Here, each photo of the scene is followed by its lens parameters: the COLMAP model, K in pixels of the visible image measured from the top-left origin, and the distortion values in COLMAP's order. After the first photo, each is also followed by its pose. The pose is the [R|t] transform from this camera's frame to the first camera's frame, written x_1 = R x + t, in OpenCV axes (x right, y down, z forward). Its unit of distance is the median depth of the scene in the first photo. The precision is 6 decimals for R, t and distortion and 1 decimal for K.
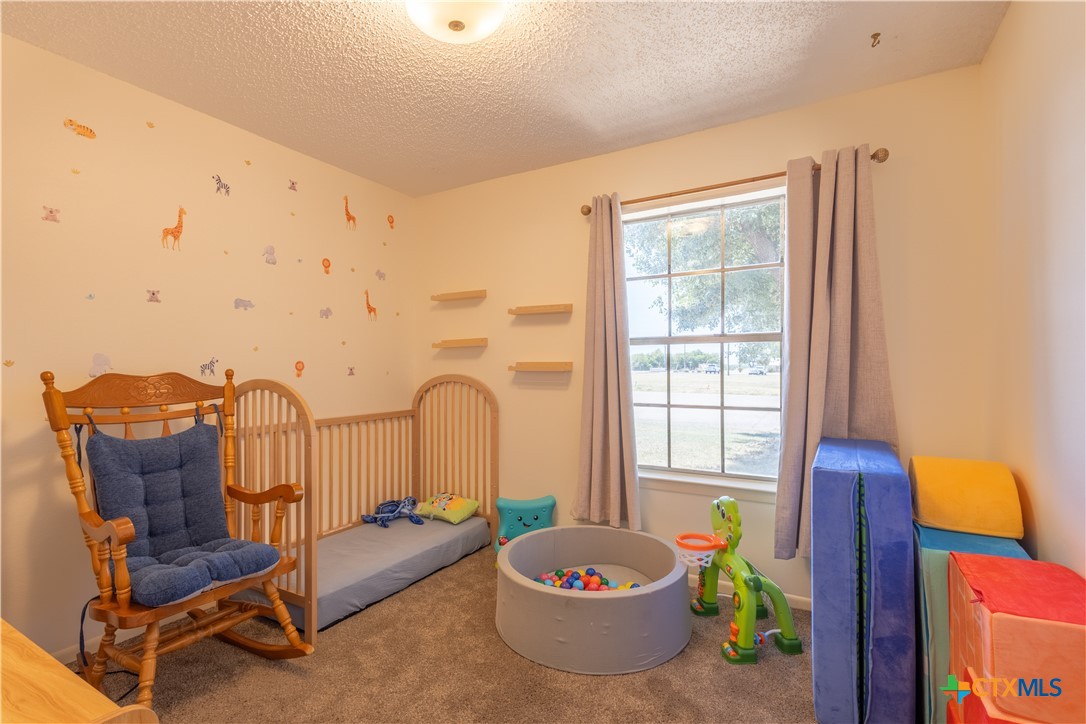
lens RADIAL K [[496.0, 0, 545.2], [0, 496.0, 362.2], [0, 0, 1]] dist [0.001324, -0.001119]
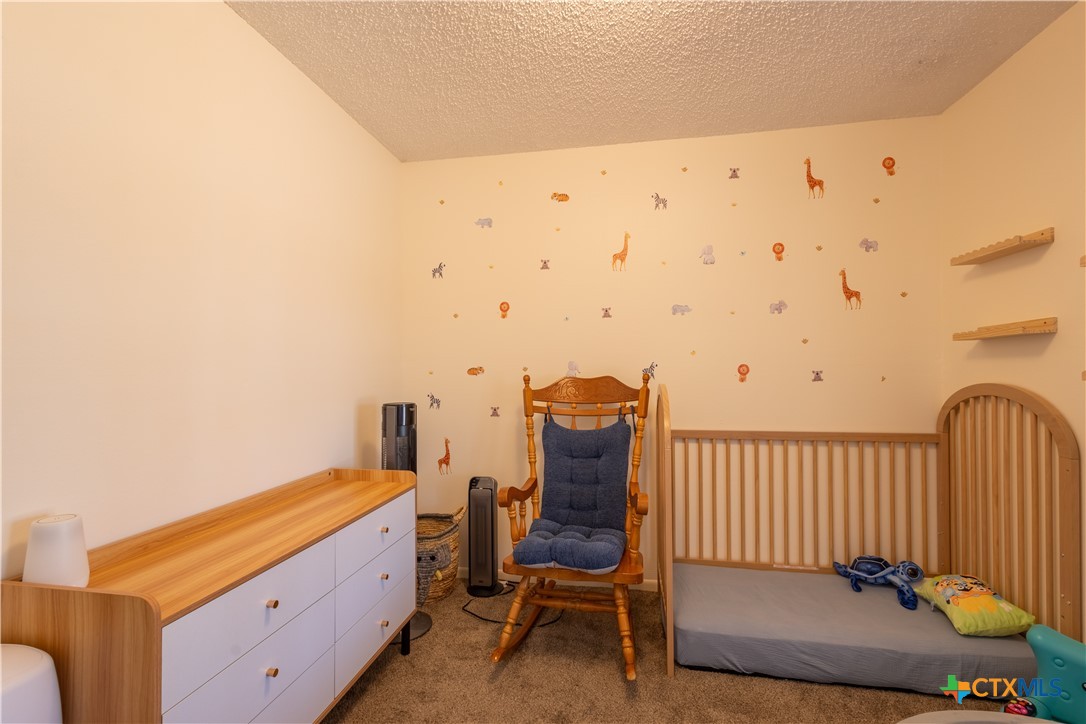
lens RADIAL K [[496.0, 0, 547.4], [0, 496.0, 363.5], [0, 0, 1]] dist [0.001324, -0.001119]
pose [[0.330622, -0.006927, -0.943738, 0.256149], [0.014242, 0.999896, -0.002350, -0.007110], [0.943656, -0.012663, 0.330687, 0.387215]]
